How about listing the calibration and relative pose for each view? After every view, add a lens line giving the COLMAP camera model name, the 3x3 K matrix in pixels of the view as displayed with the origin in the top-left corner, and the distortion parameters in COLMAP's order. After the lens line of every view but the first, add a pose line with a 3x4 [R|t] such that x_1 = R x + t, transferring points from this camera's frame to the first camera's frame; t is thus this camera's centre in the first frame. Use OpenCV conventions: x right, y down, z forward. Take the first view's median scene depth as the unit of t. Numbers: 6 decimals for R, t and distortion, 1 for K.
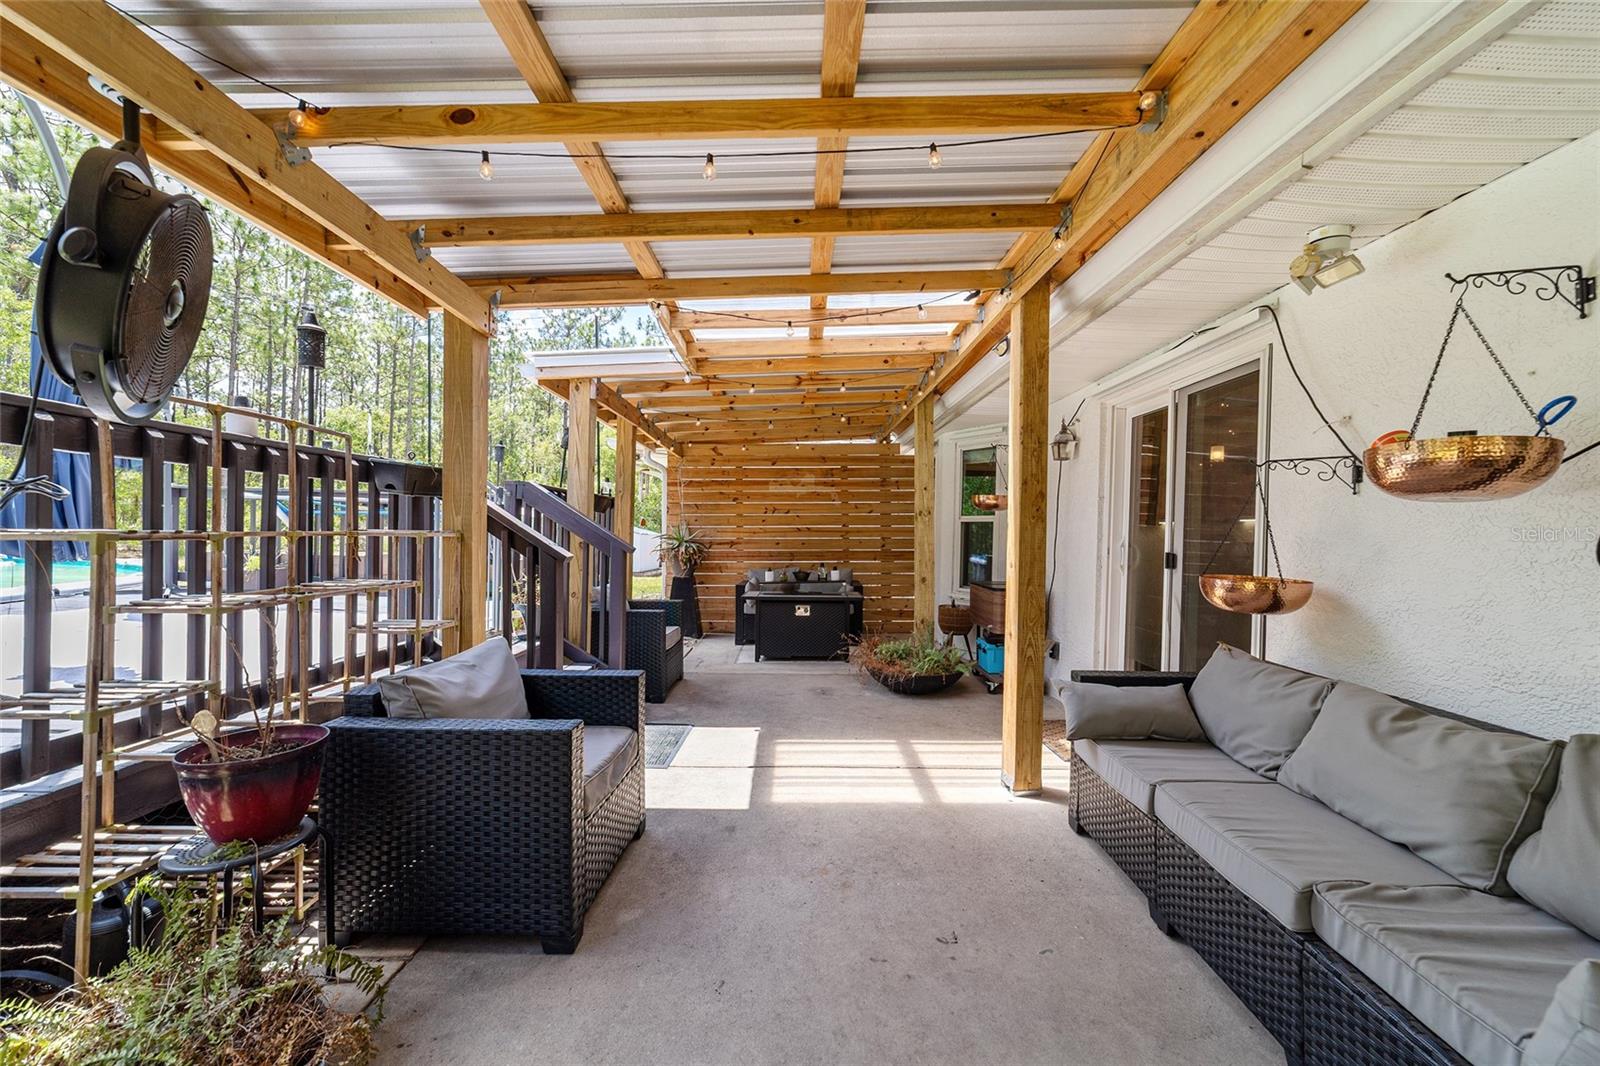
lens RADIAL K [[613.4, 0, 799.3], [0, 613.4, 528.7], [0, 0, 1]] dist [-0.015175, 0.008458]
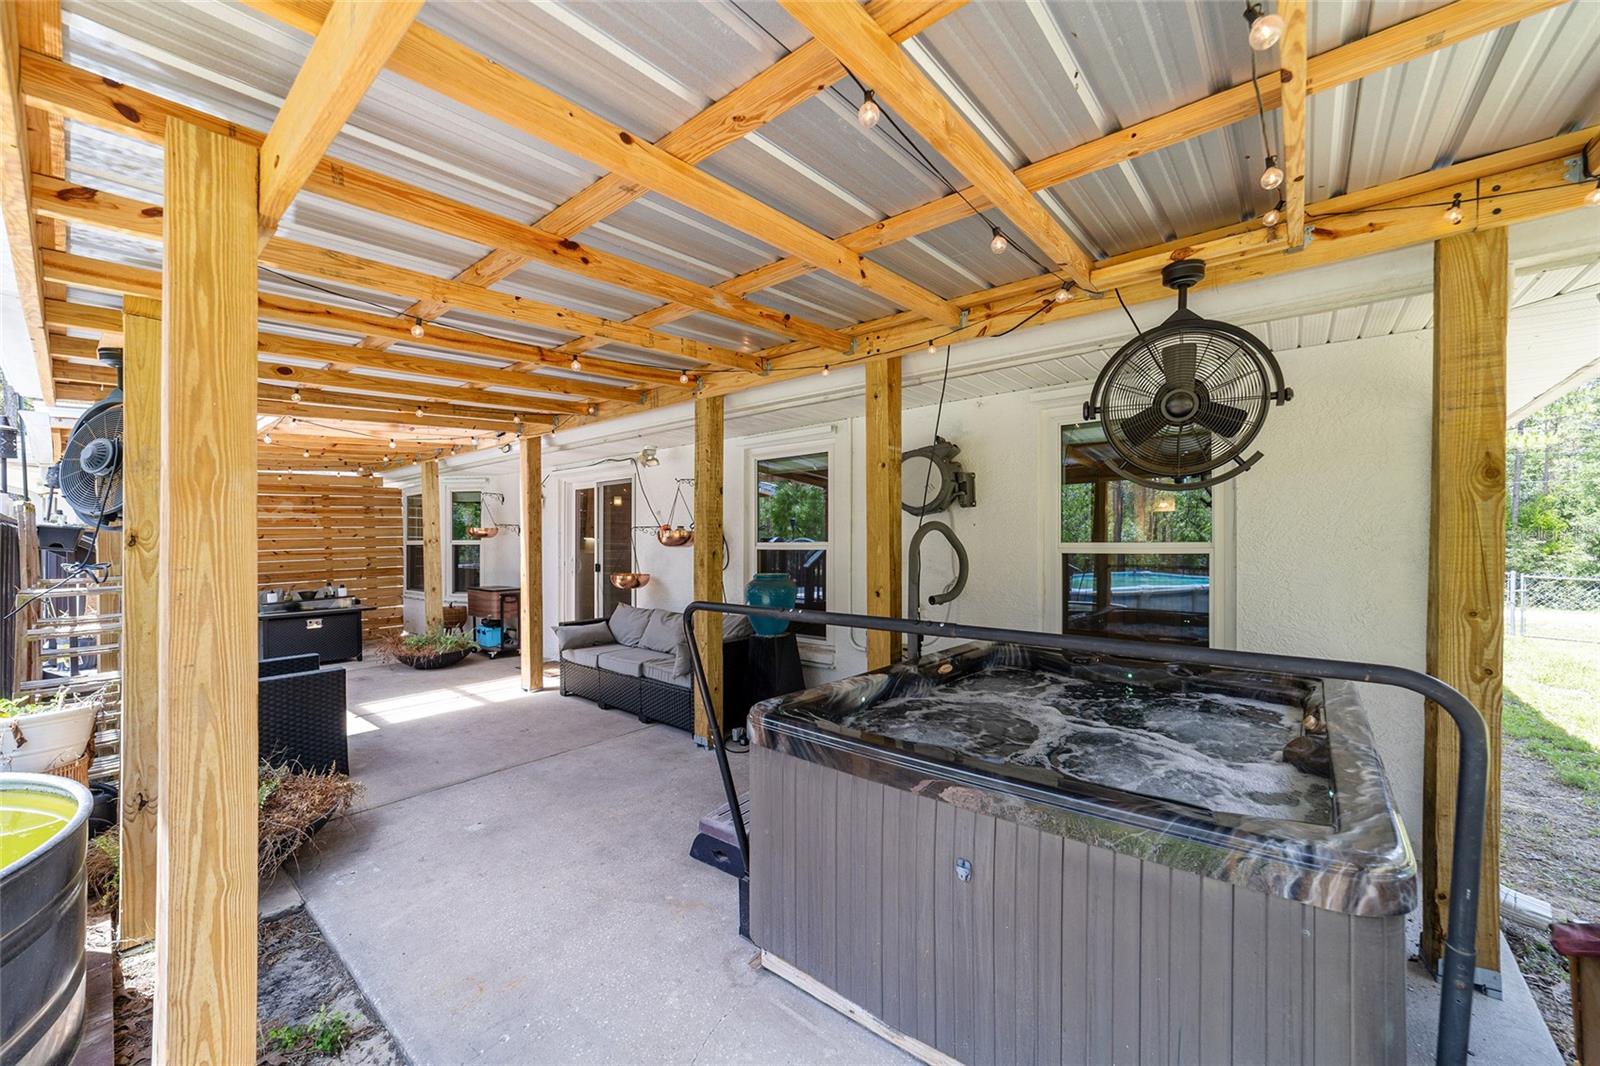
lens RADIAL K [[613.4, 0, 799.3], [0, 613.4, 528.7], [0, 0, 1]] dist [-0.015175, 0.008458]
pose [[0.625706, -0.008329, 0.780015, -0.571964], [0.010899, 0.999939, 0.001935, -0.075465], [-0.779983, 0.007291, 0.625758, -0.819311]]
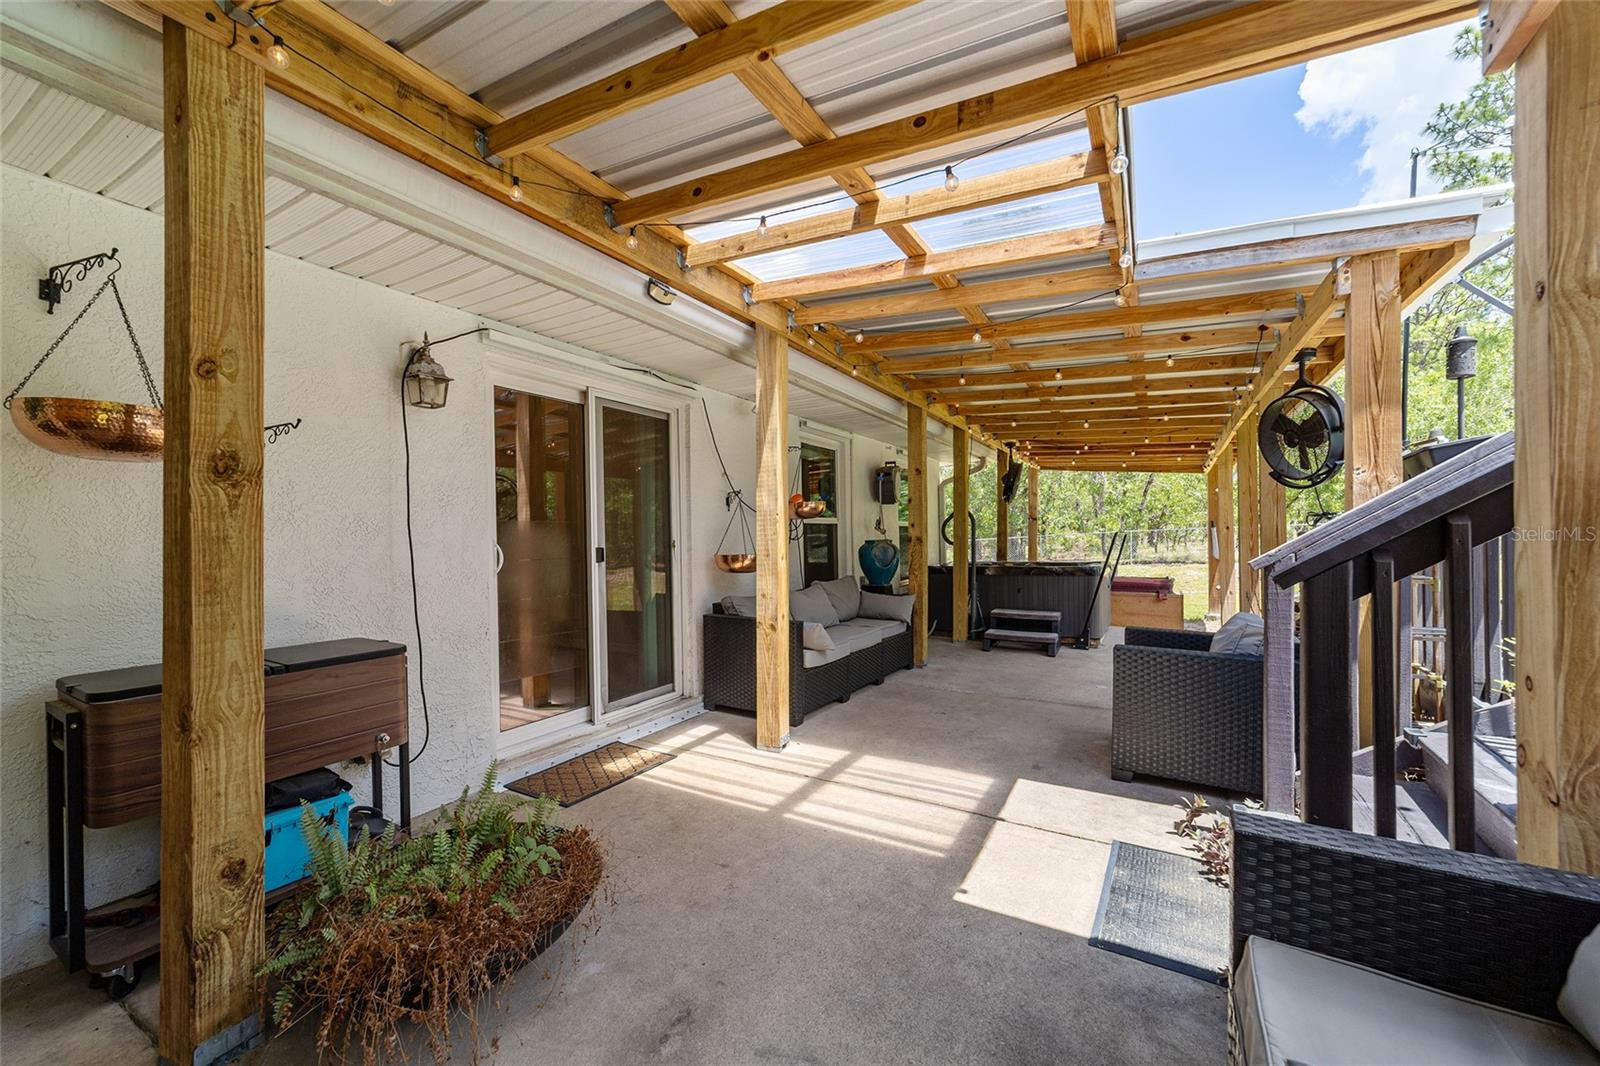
lens RADIAL K [[613.4, 0, 799.3], [0, 613.4, 528.7], [0, 0, 1]] dist [-0.015175, 0.008458]
pose [[-0.855497, -0.012667, 0.517652, -0.269769], [-0.008557, 0.999910, 0.010327, -0.006615], [-0.517737, 0.004406, -0.855529, 1.861117]]
